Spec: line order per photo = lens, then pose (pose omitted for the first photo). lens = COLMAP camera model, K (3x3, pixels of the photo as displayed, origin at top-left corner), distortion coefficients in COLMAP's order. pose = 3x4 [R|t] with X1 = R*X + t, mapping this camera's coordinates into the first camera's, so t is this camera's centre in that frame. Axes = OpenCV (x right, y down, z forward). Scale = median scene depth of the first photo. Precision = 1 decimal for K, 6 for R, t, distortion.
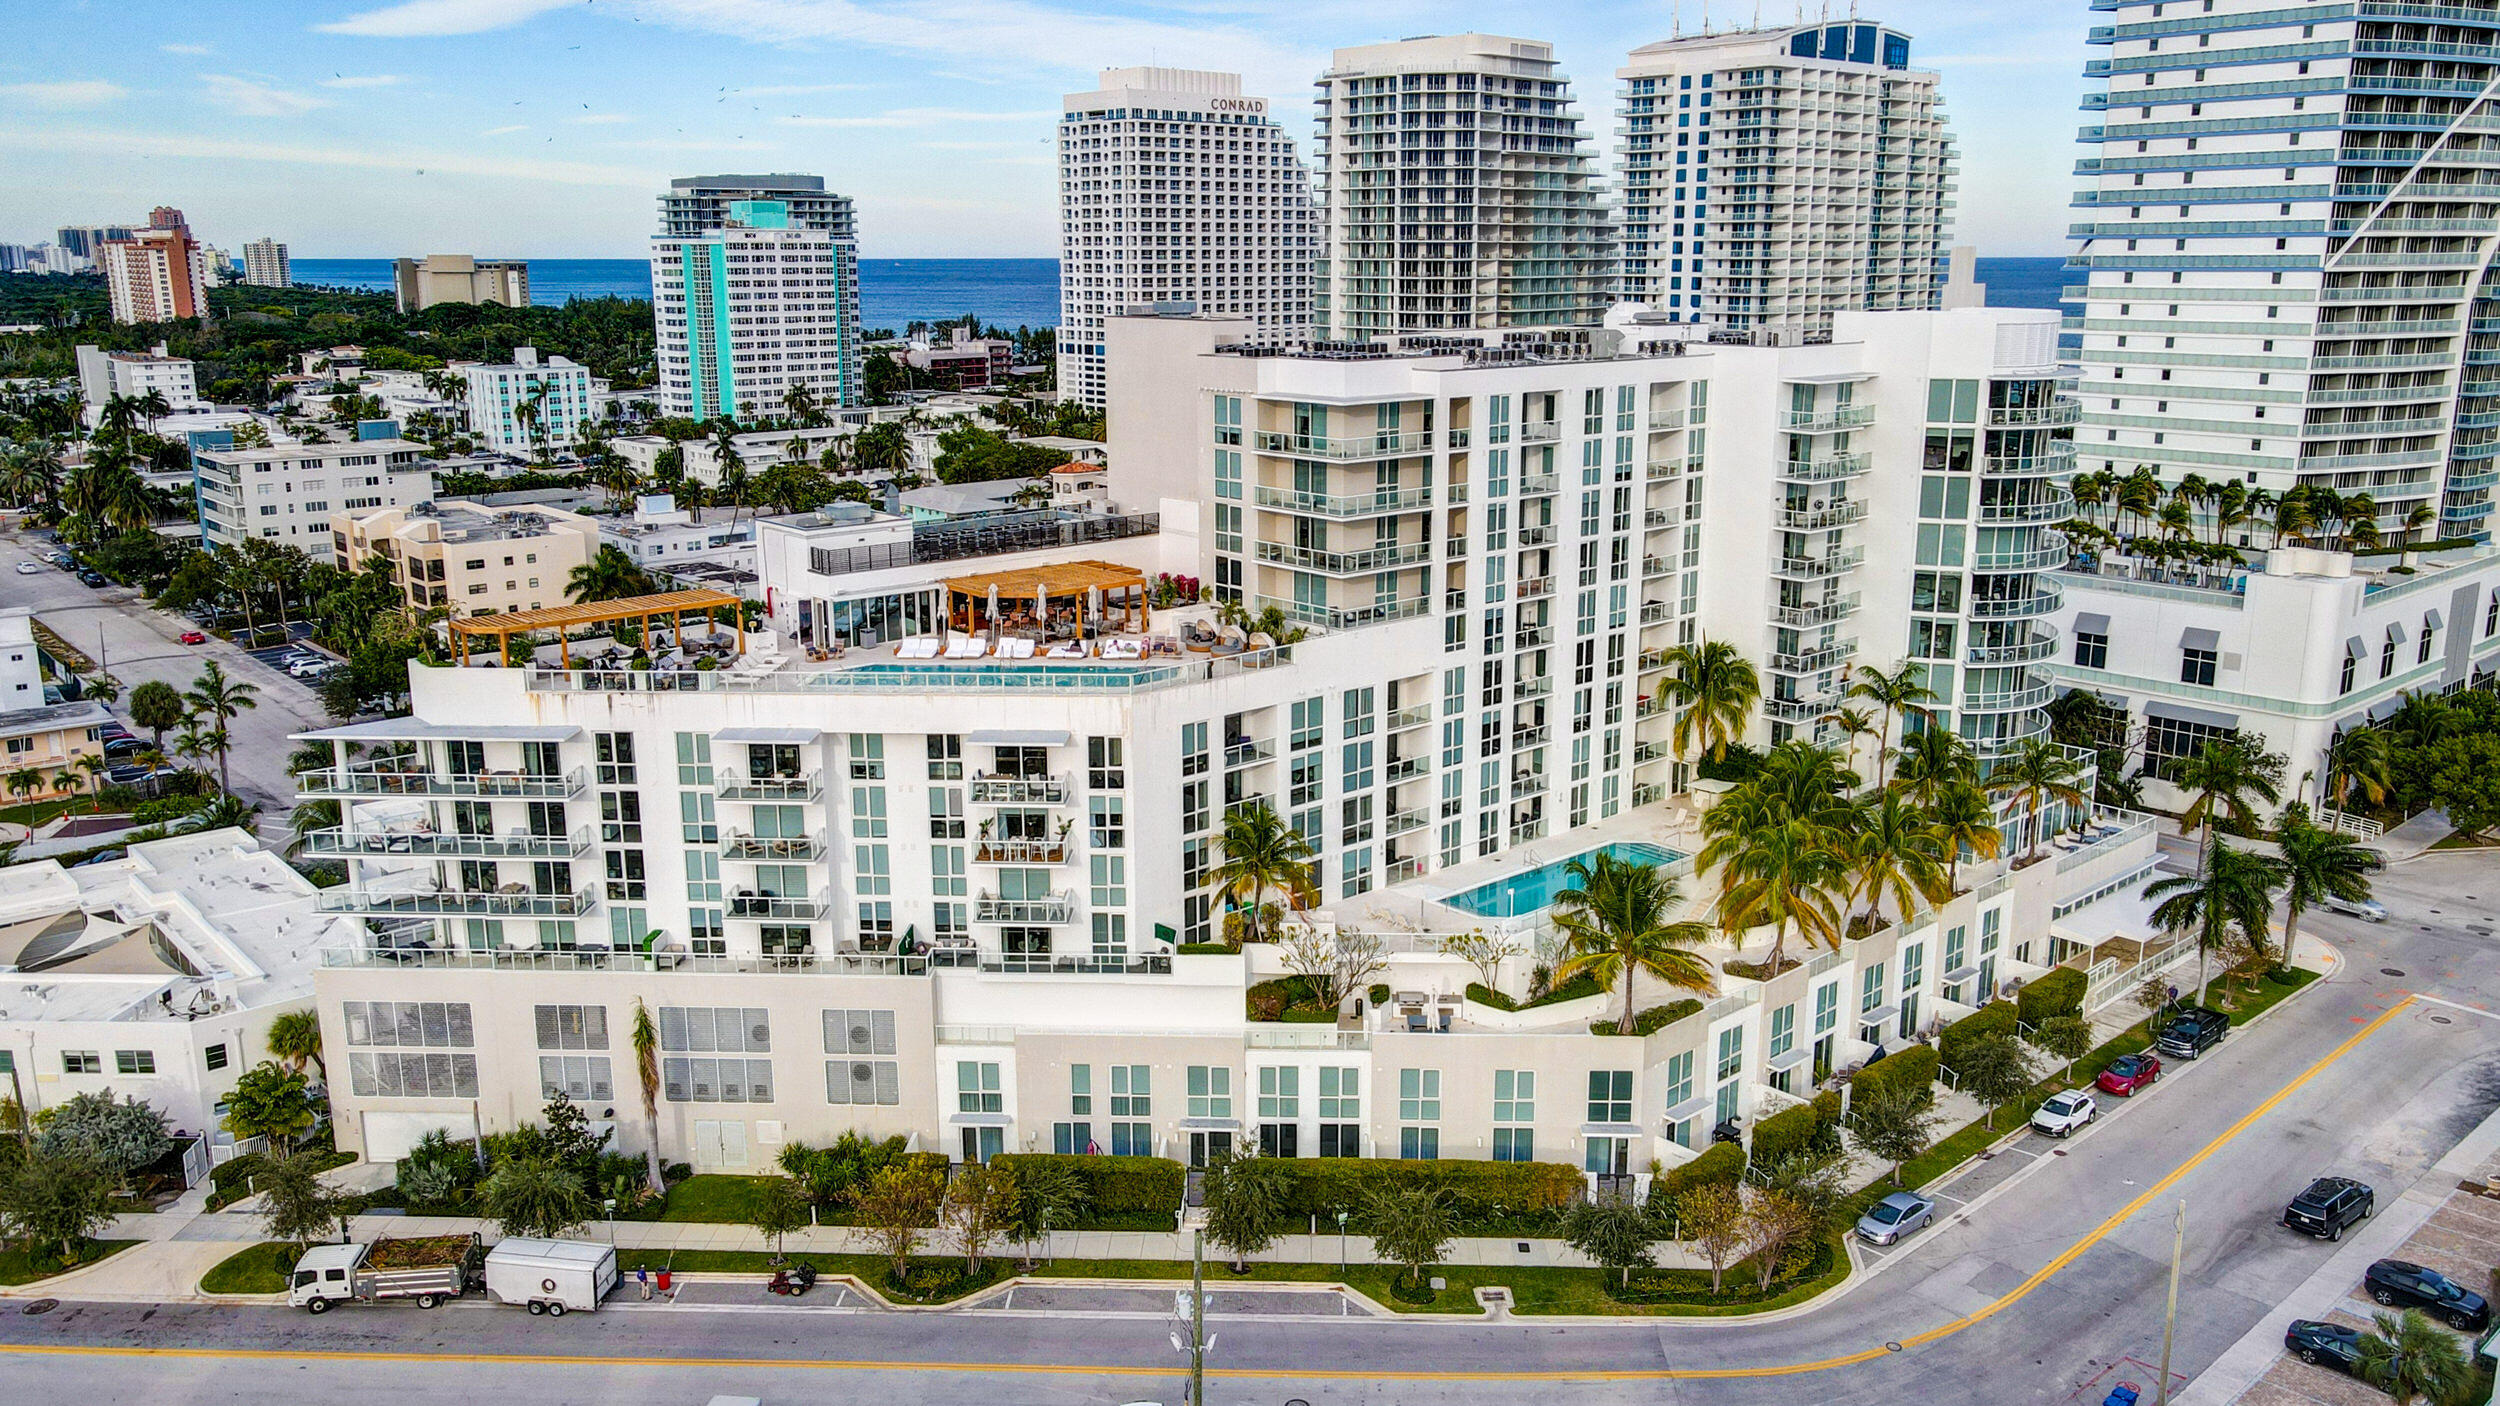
lens RADIAL K [[1900.0, 0, 1252.9], [0, 1900.0, 703.3], [0, 0, 1]] dist [-0.004463, 0.045395]
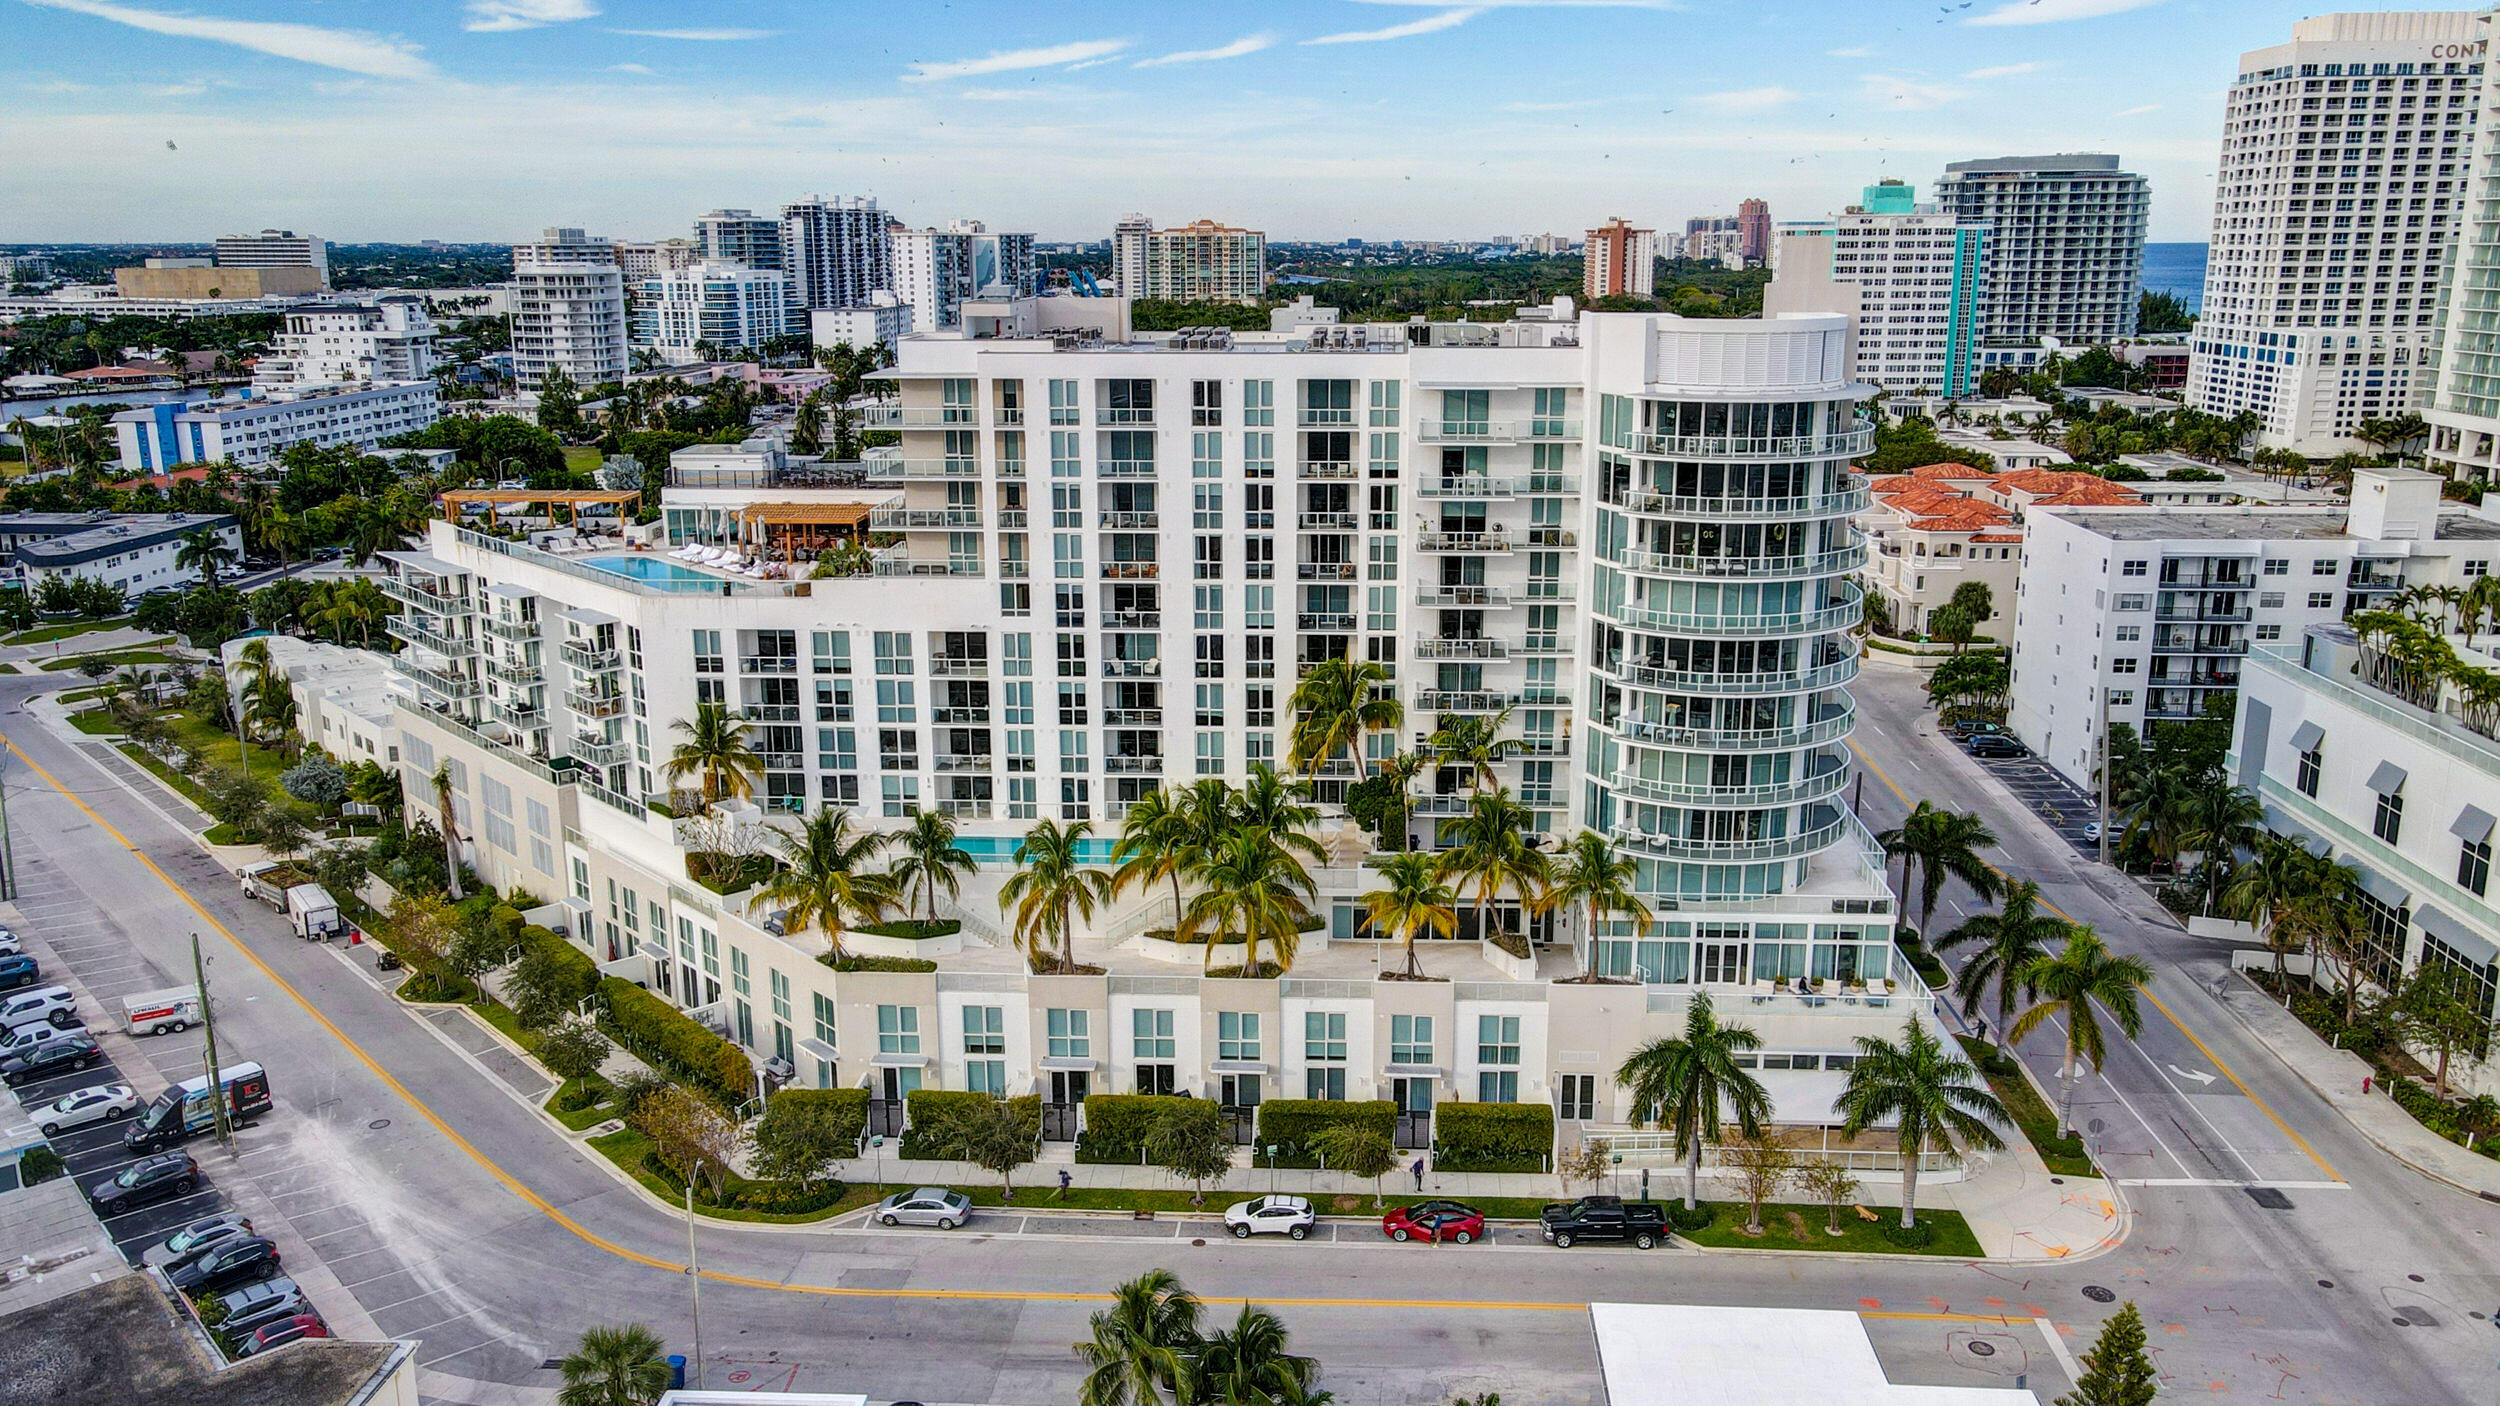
lens RADIAL K [[1890.8, 0, 1255.0], [0, 1890.8, 704.2], [0, 0, 1]] dist [0.014824, 0.008679]
pose [[0.705853, 0.168700, -0.687976, 0.880848], [-0.162708, 0.983871, 0.074320, -0.074997], [0.689418, 0.059480, 0.721918, 0.306564]]
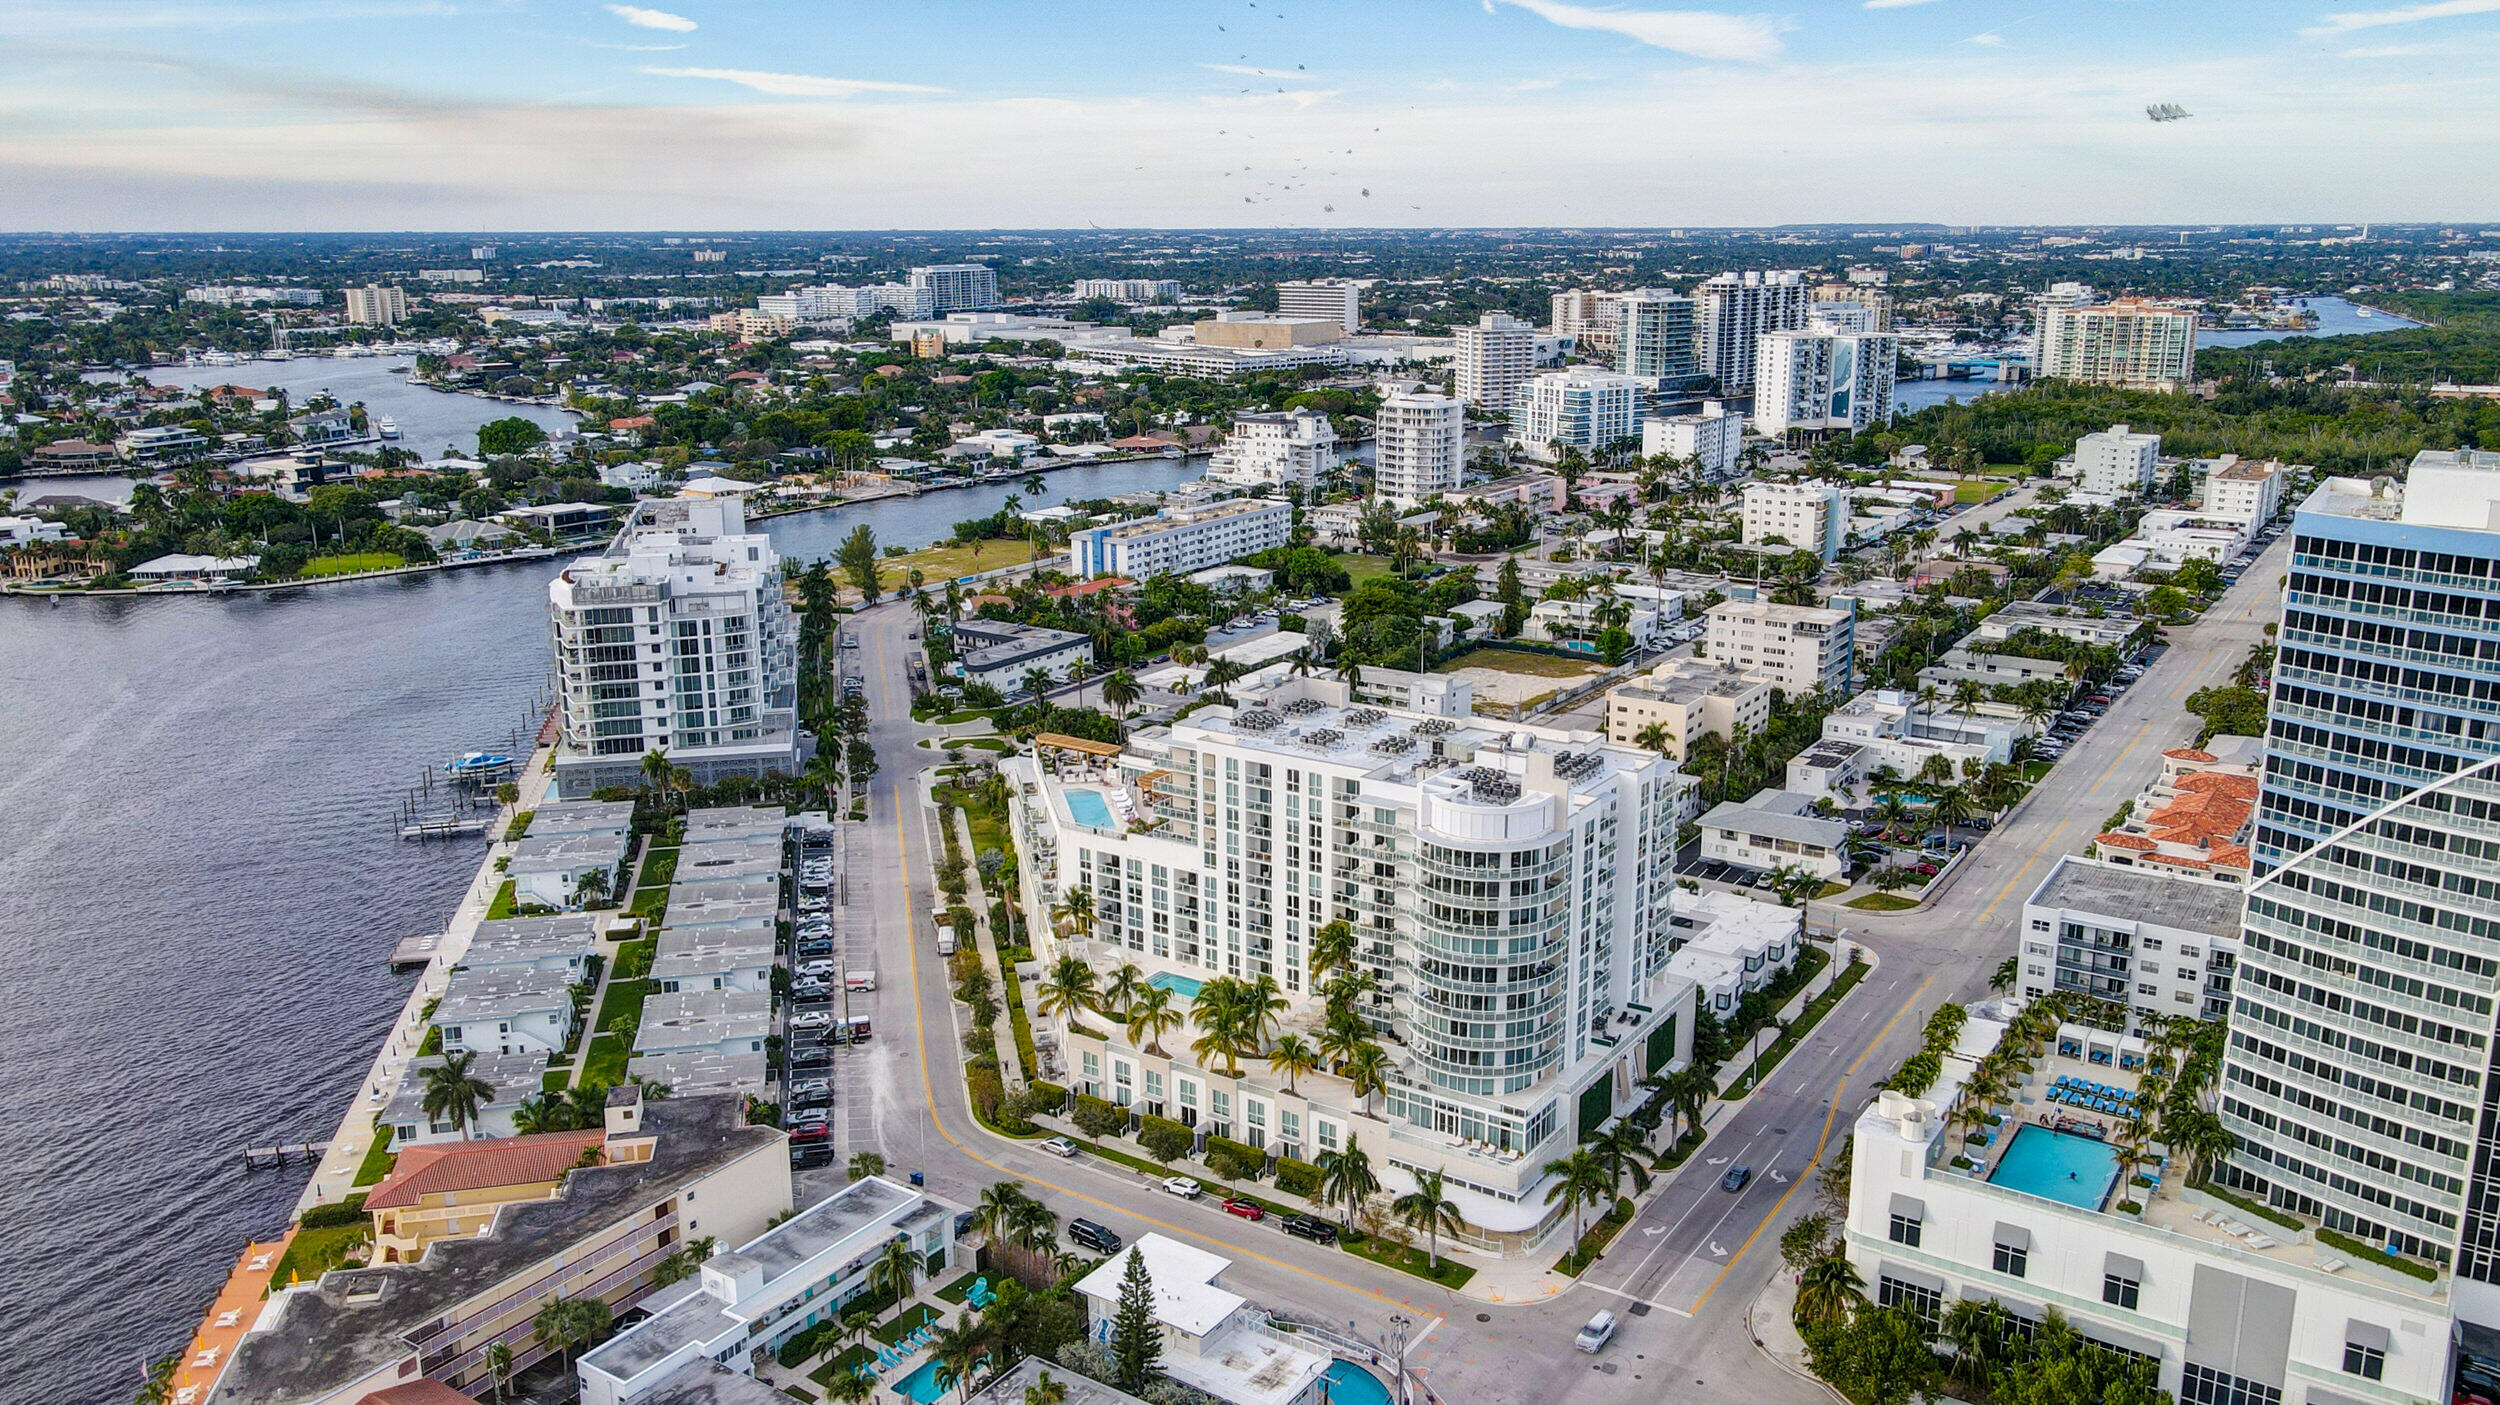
lens RADIAL K [[1900.0, 0, 1252.9], [0, 1900.0, 702.8], [0, 0, 1]] dist [-0.004463, 0.045395]
pose [[0.244971, 0.238701, -0.939687, 1.915103], [-0.220236, 0.957581, 0.185833, -0.564798], [0.944185, 0.161429, 0.287150, 0.385328]]
